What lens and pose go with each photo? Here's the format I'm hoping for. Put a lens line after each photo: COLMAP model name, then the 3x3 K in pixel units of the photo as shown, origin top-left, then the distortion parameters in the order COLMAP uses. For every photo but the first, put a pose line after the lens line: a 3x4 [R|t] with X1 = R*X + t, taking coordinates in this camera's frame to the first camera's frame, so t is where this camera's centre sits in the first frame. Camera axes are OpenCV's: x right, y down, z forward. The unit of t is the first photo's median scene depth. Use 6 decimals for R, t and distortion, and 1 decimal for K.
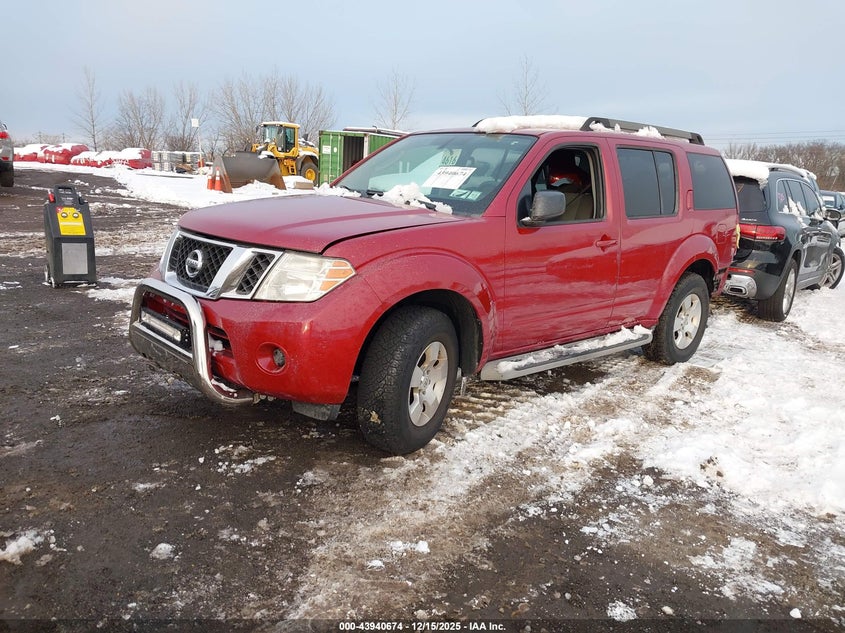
lens RADIAL K [[652.7, 0, 422.5], [0, 652.7, 316.5], [0, 0, 1]] dist [-0.013765, -0.006141]
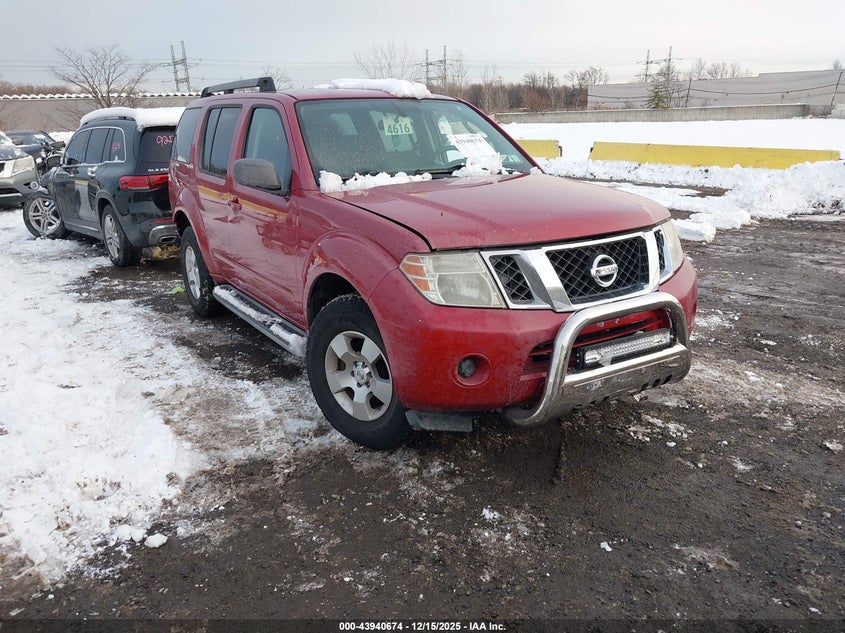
lens RADIAL K [[652.7, 0, 422.5], [0, 652.7, 316.5], [0, 0, 1]] dist [-0.013765, -0.006141]
pose [[0.204503, -0.346509, 0.915483, -1.146551], [0.252311, 0.922306, 0.292730, -0.321047], [-0.945789, 0.171122, 0.276043, 0.943583]]
